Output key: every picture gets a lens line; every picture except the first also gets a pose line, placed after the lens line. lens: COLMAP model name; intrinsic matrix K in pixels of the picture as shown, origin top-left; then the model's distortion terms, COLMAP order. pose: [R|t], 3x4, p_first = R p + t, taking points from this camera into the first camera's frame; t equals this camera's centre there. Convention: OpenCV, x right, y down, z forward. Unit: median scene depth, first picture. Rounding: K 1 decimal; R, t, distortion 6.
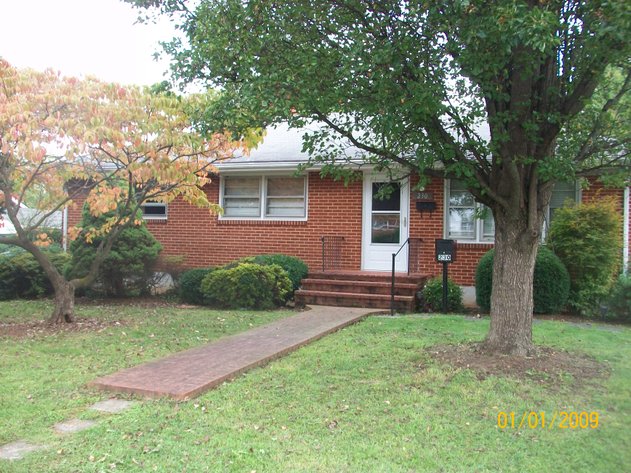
lens RADIAL K [[627.4, 0, 315.5], [0, 627.4, 236.5], [0, 0, 1]] dist [0.002202, 0.002264]
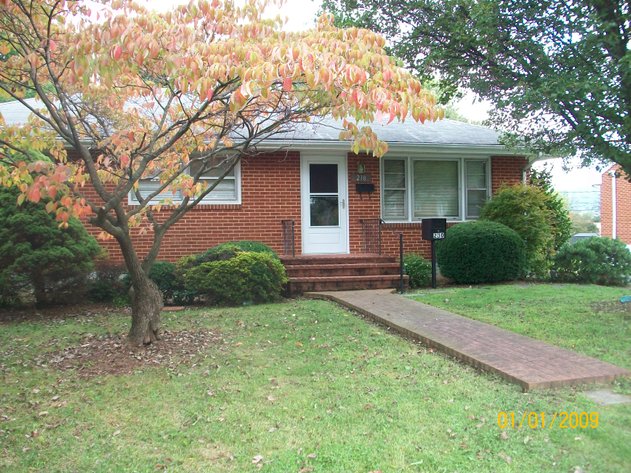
lens RADIAL K [[627.4, 0, 315.5], [0, 627.4, 236.5], [0, 0, 1]] dist [0.002202, 0.002264]
pose [[0.844161, -0.041517, 0.534479, -0.435236], [0.029086, 0.999075, 0.031668, -0.003915], [-0.535299, -0.011187, 0.844588, 0.170626]]
